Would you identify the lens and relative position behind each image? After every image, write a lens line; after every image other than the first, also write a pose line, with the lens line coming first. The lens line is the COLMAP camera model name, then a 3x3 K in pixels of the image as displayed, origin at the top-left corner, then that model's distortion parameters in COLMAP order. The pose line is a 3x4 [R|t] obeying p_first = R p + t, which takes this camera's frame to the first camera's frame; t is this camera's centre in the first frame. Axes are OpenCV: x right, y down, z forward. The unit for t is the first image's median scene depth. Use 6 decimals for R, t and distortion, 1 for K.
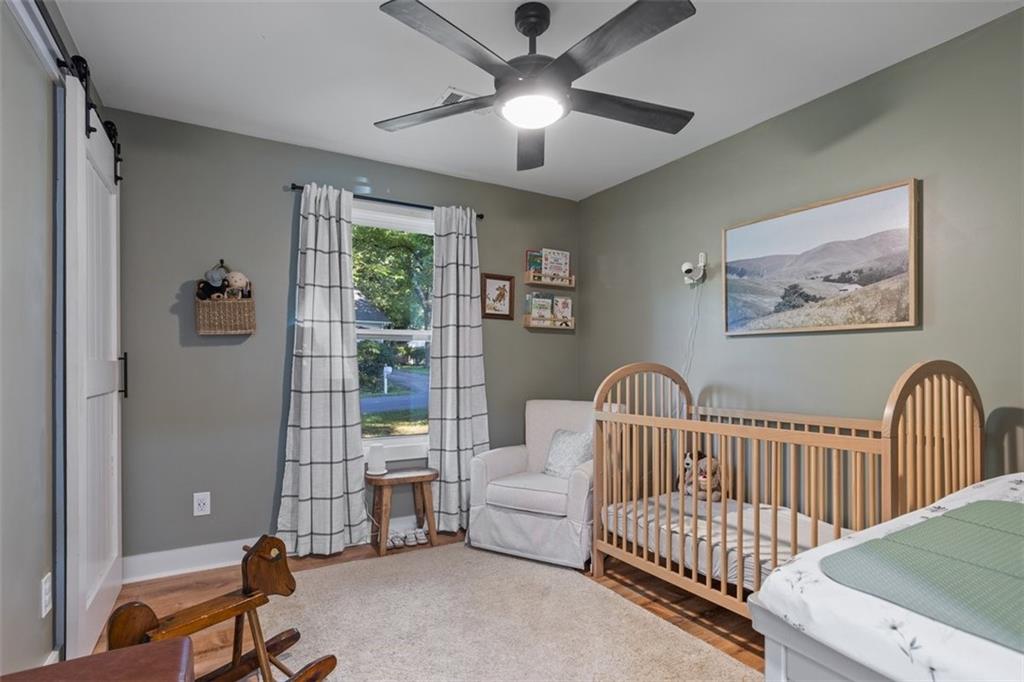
lens RADIAL K [[498.9, 0, 503.6], [0, 498.9, 360.7], [0, 0, 1]] dist [-0.016662, 0.003215]
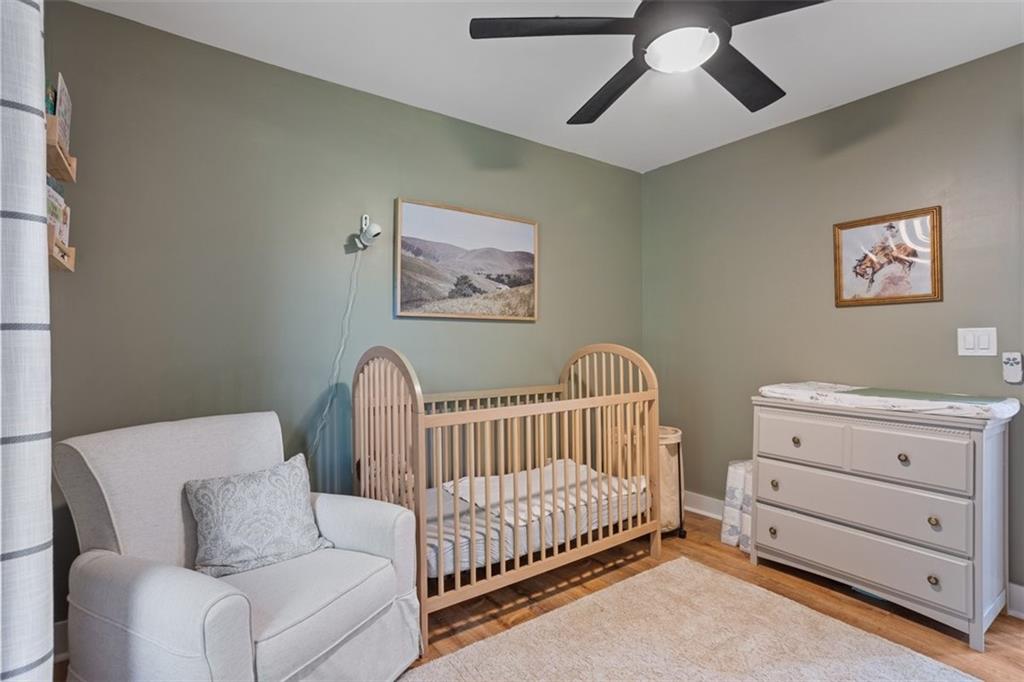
lens RADIAL K [[498.9, 0, 511.4], [0, 498.9, 343.5], [0, 0, 1]] dist [-0.016662, 0.003215]
pose [[-0.096958, 0.011495, 0.995222, -0.560424], [0.005246, 0.999925, -0.011038, 0.012997], [-0.995275, 0.004150, -0.097011, 1.036978]]
